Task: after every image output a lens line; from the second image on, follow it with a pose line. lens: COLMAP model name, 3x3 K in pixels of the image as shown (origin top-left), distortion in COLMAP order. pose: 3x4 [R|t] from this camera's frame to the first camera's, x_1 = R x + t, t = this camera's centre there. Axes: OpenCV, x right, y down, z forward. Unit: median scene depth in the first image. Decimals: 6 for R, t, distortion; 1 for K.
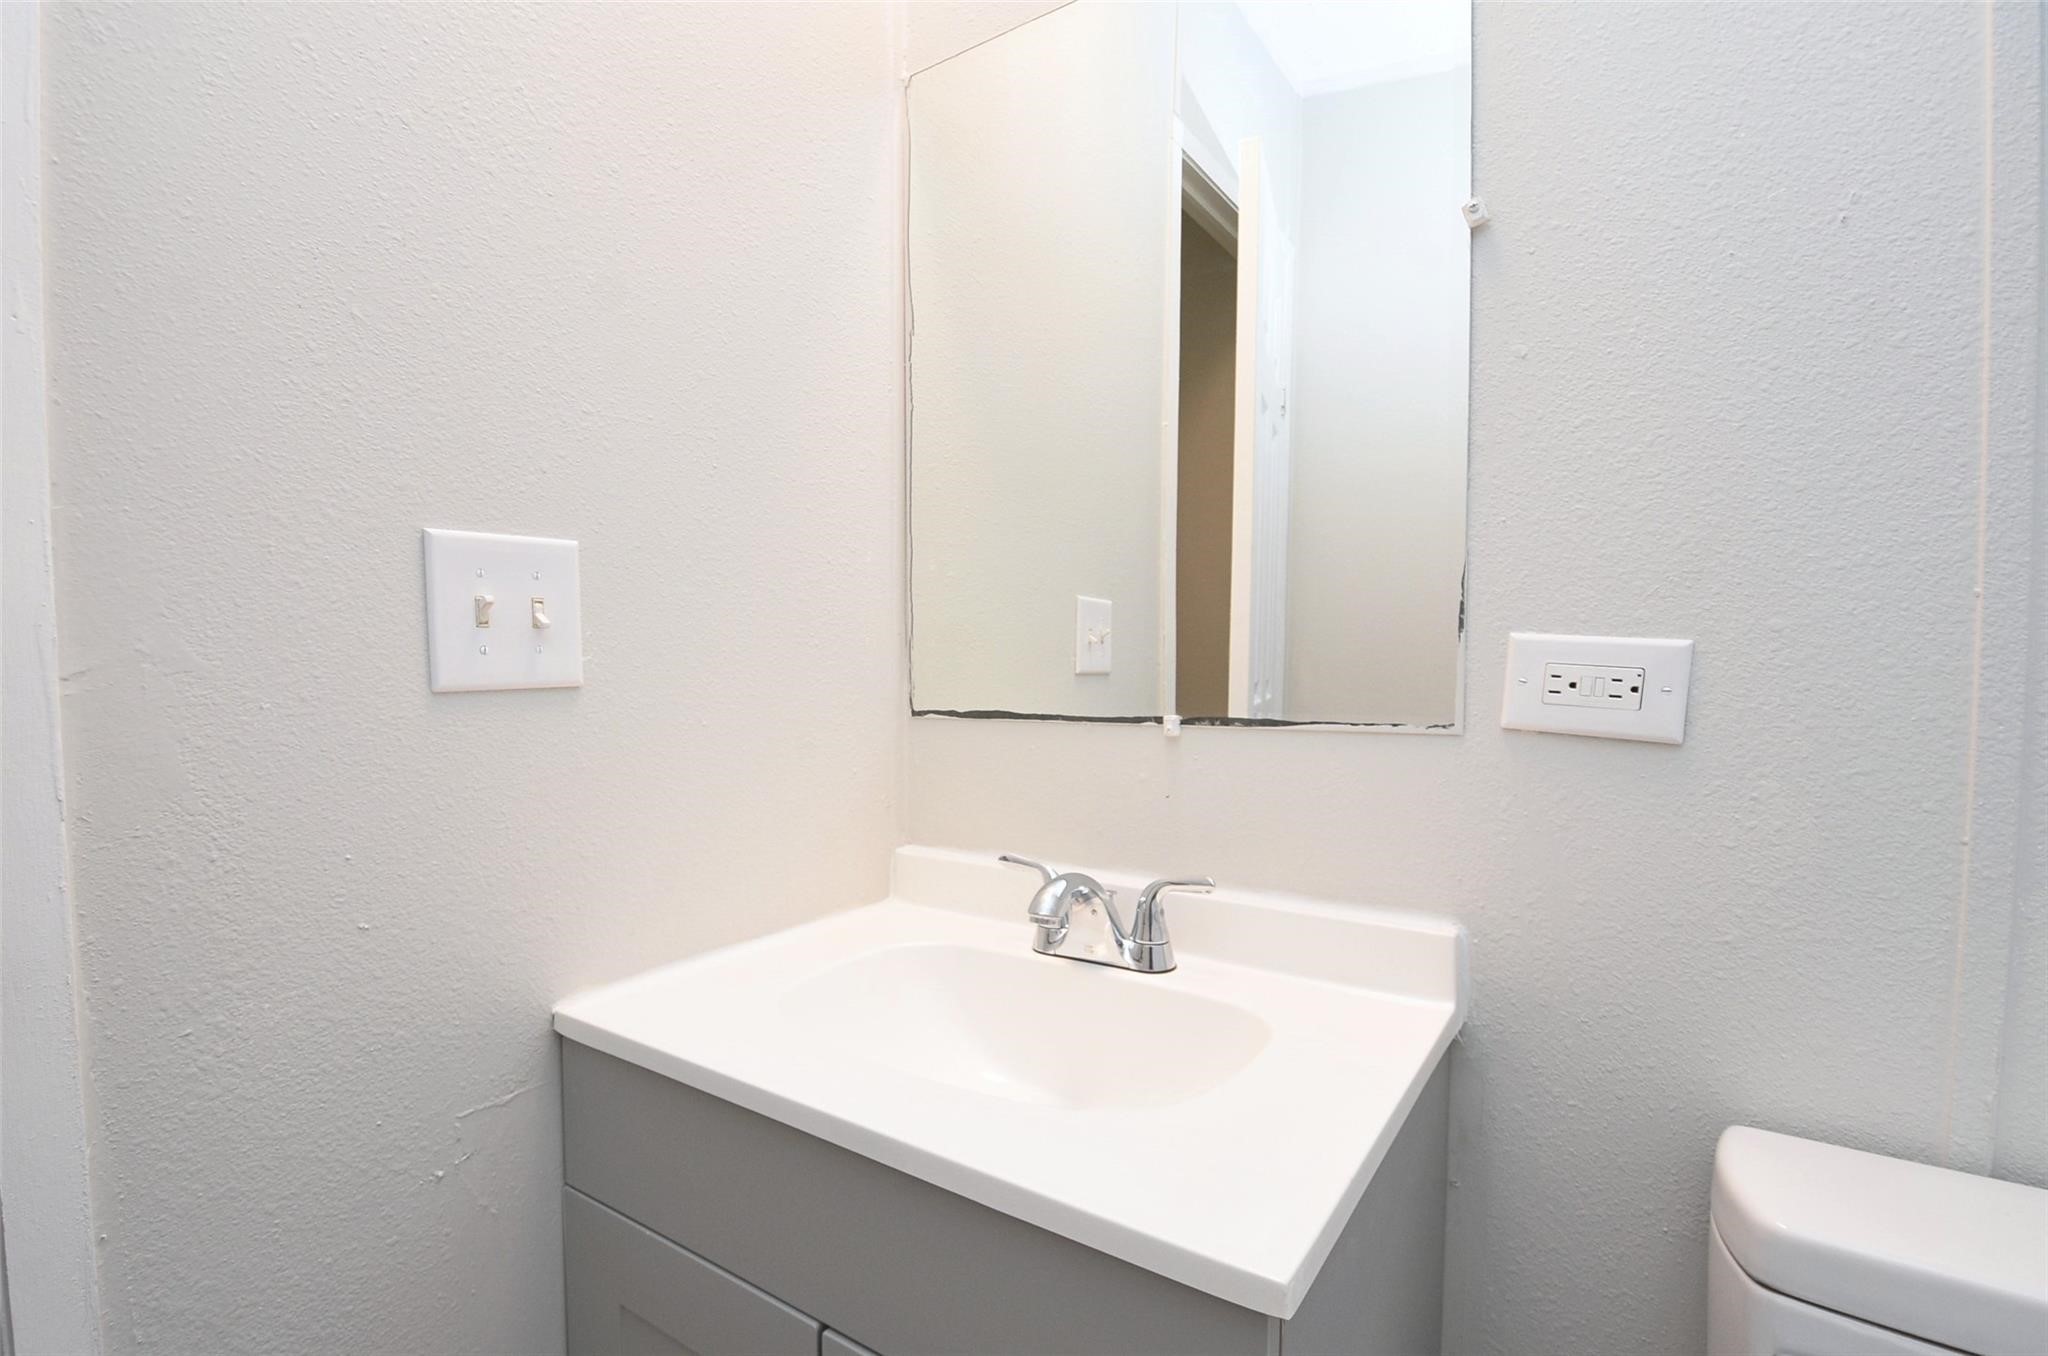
lens RADIAL K [[966.3, 0, 946.8], [0, 966.3, 710.5], [0, 0, 1]] dist [-0.013646, -0.004970]
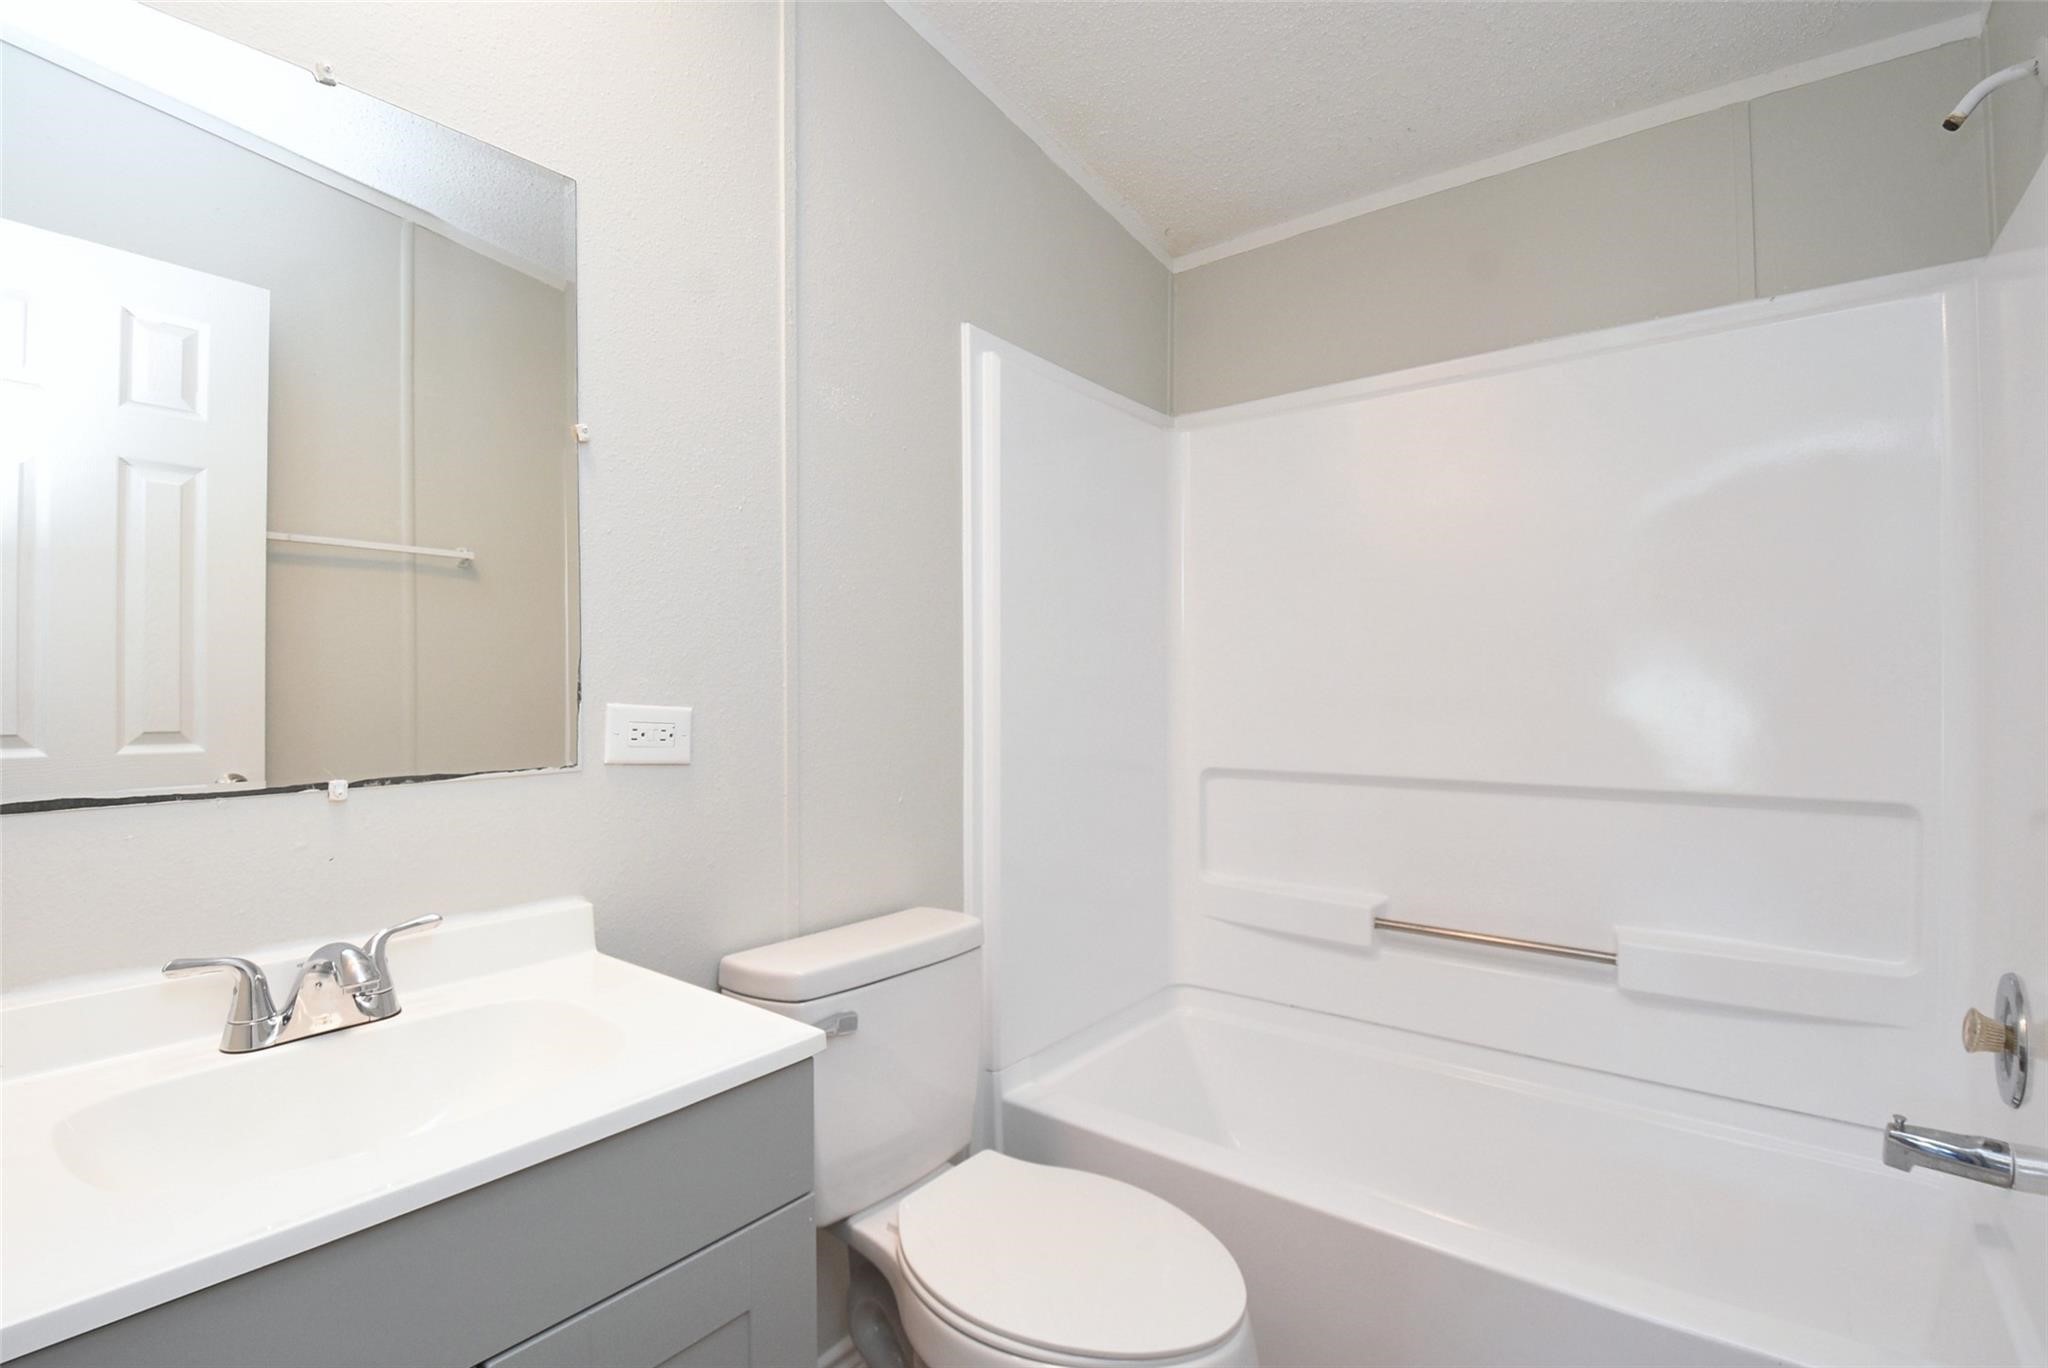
lens RADIAL K [[922.2, 0, 1022.1], [0, 922.2, 687.3], [0, 0, 1]] dist [0.005068, -0.014498]
pose [[0.016631, 0.007760, 0.999832, -0.914799], [0.052420, 0.998588, -0.008622, -0.058205], [-0.998487, 0.052555, 0.016201, 0.295792]]
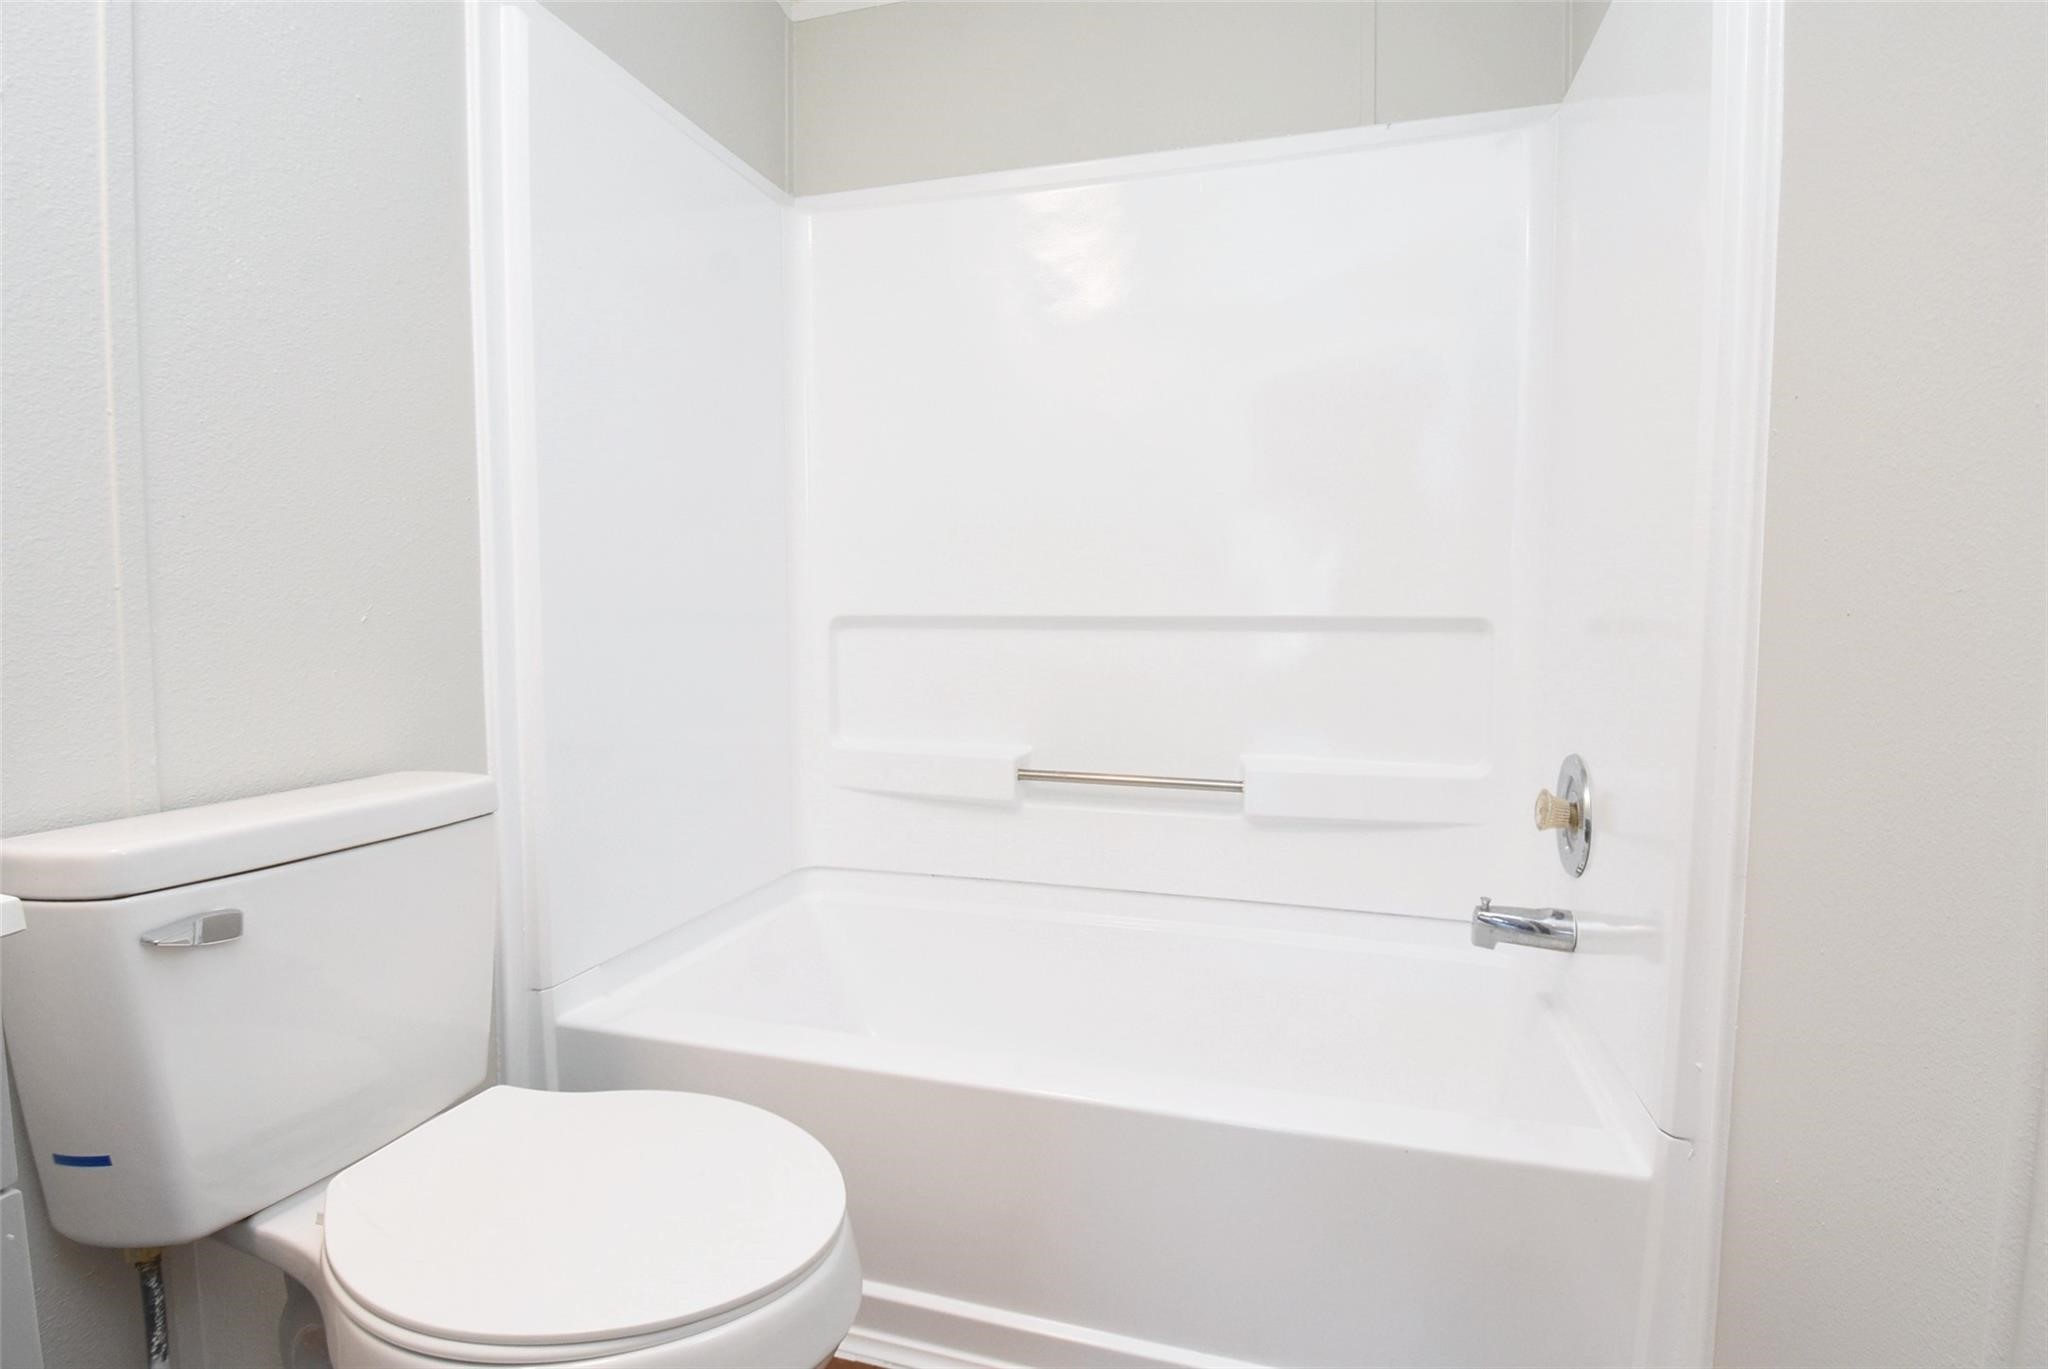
lens RADIAL K [[922.2, 0, 1035.8], [0, 922.2, 667.8], [0, 0, 1]] dist [0.005068, -0.014498]
pose [[-0.346427, -0.052507, 0.936606, -0.555107], [0.050142, 0.995968, 0.074381, 0.179162], [-0.936736, 0.072731, -0.342398, 0.141888]]
